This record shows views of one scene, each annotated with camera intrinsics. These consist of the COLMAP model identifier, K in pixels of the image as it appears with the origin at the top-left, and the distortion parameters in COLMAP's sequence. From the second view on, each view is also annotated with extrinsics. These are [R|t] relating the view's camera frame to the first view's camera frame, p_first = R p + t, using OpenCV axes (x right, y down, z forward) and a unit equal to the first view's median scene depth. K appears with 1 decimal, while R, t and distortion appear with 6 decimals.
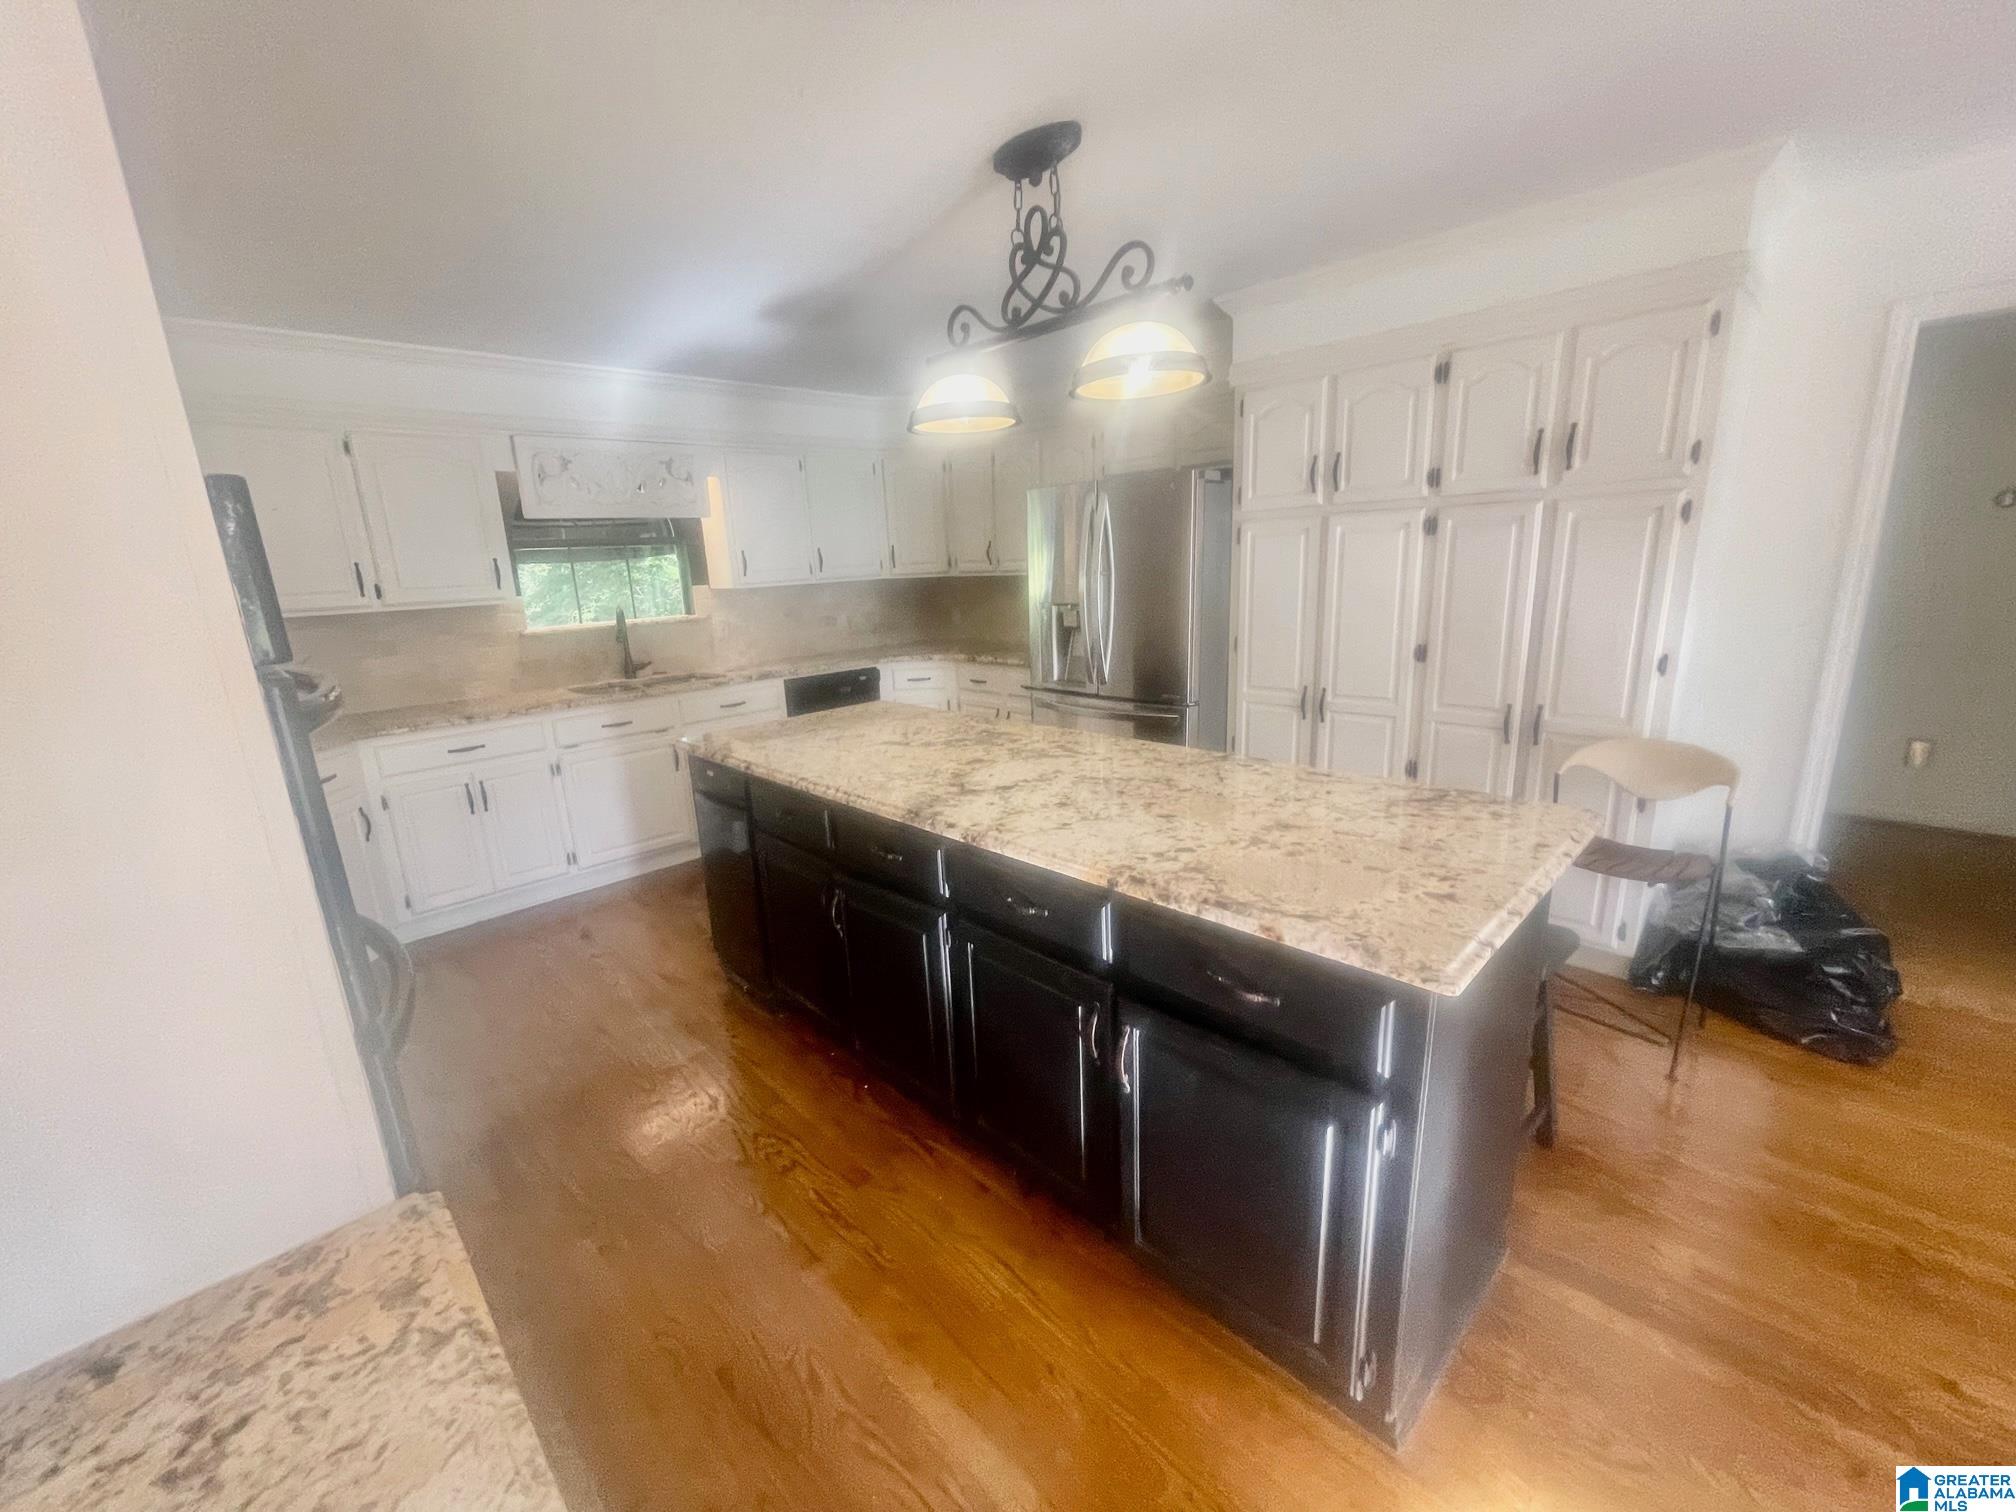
lens RADIAL K [[817.5, 0, 1000.2], [0, 817.5, 757.8], [0, 0, 1]] dist [-0.023780, 0.010716]
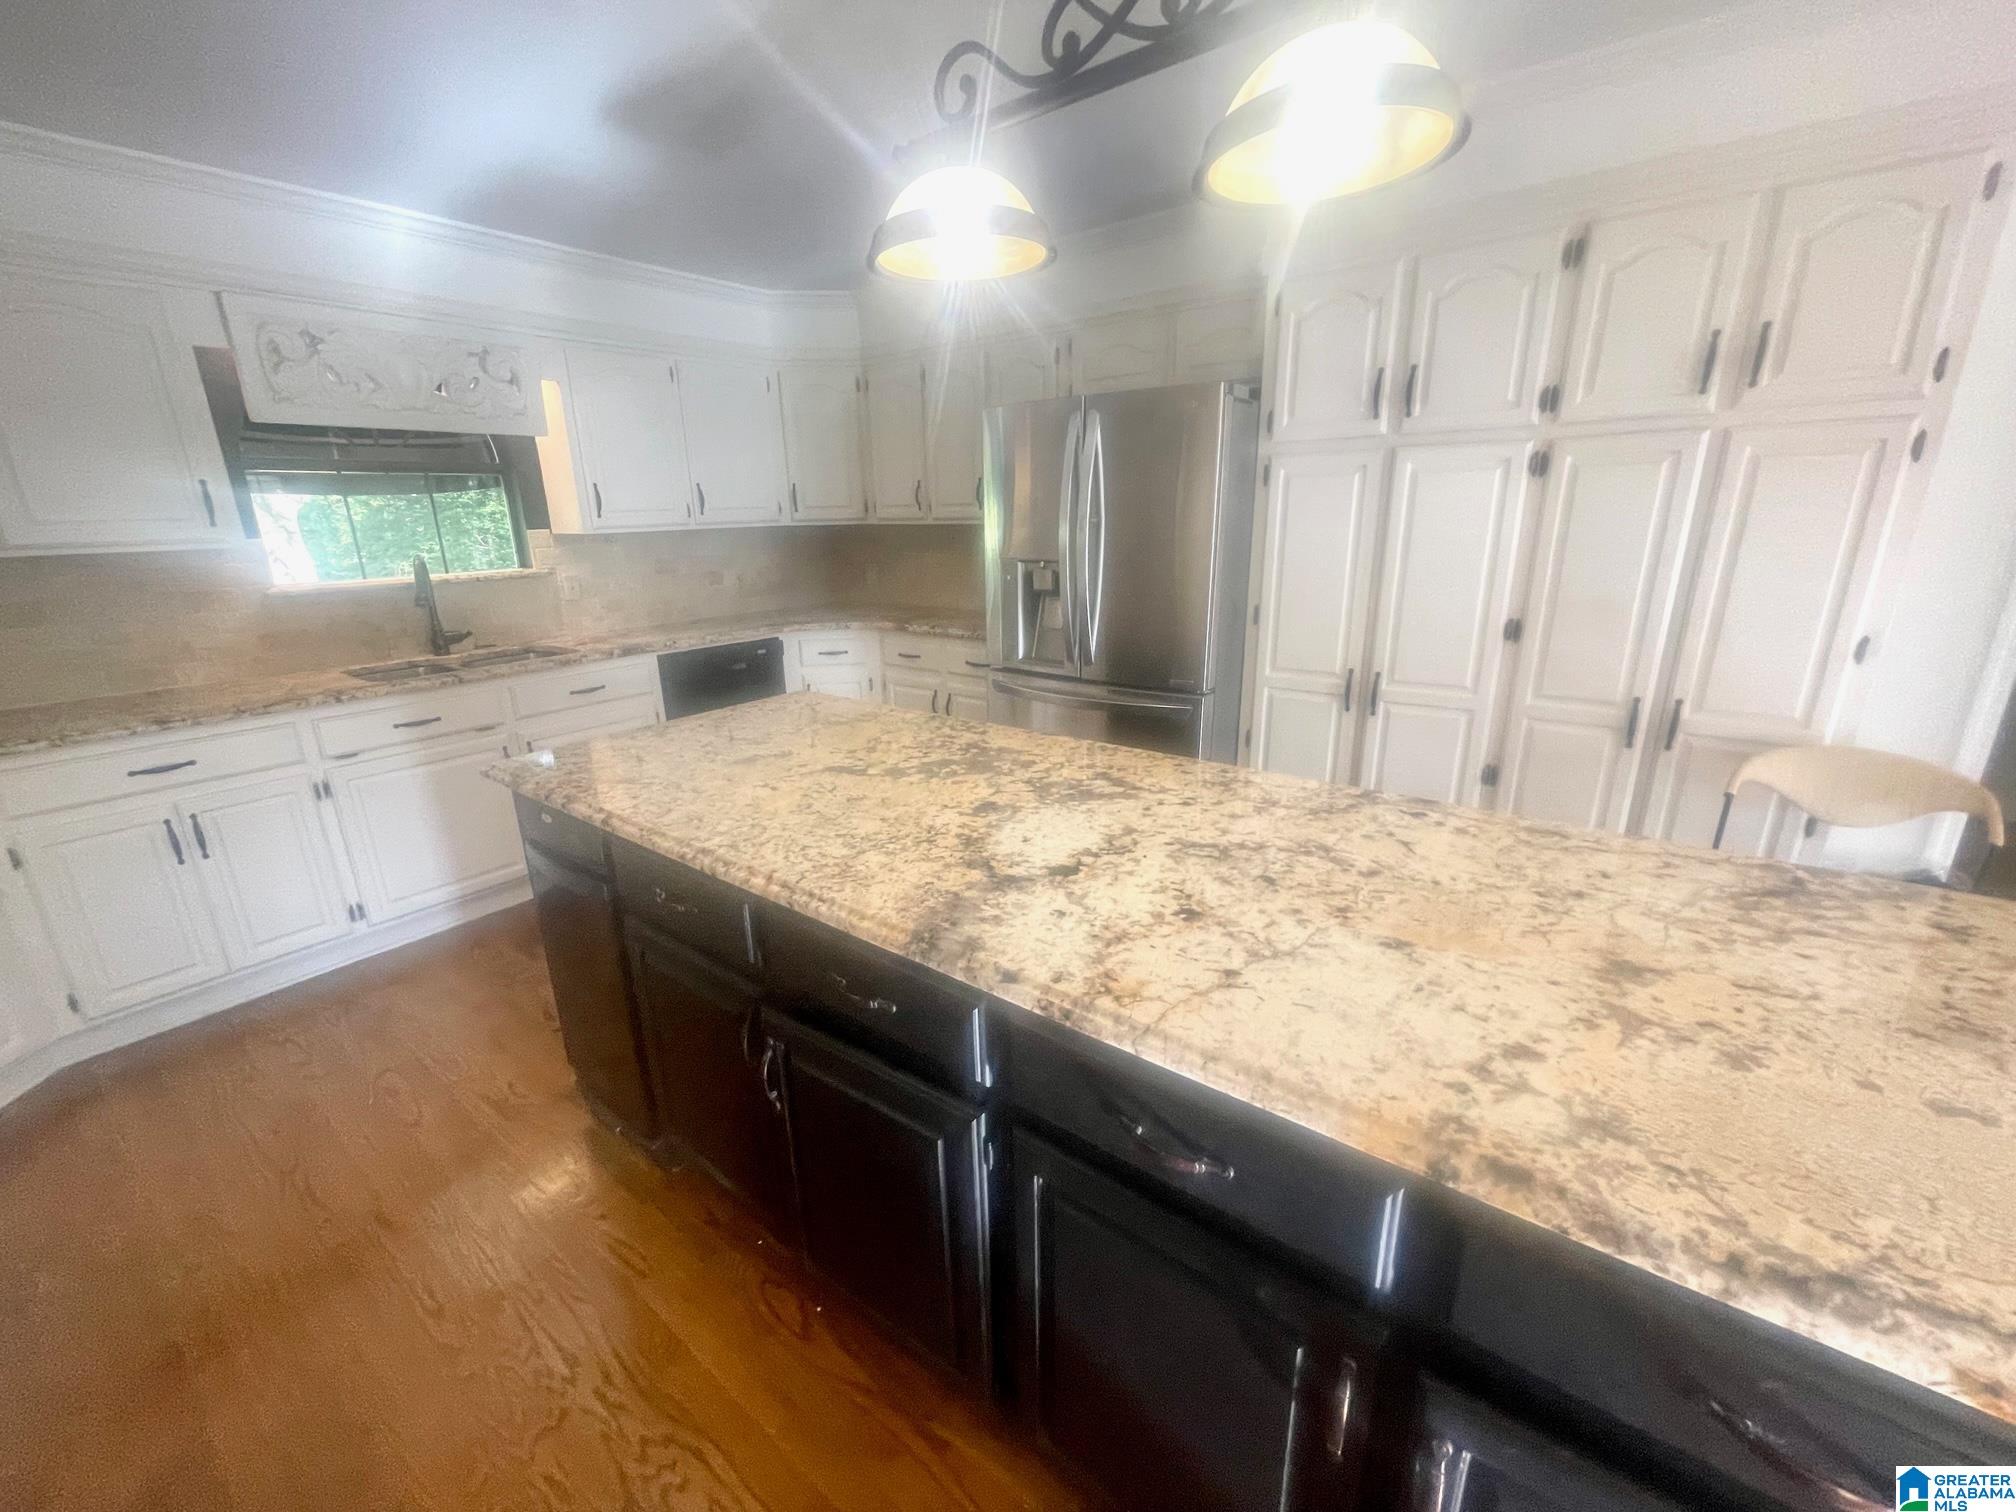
lens RADIAL K [[817.5, 0, 1000.2], [0, 817.5, 757.8], [0, 0, 1]] dist [-0.023780, 0.010716]
pose [[0.990123, -0.019243, 0.138878, -0.095996], [0.012321, 0.998646, 0.050531, -0.060064], [-0.139662, -0.048321, 0.989019, 0.339702]]
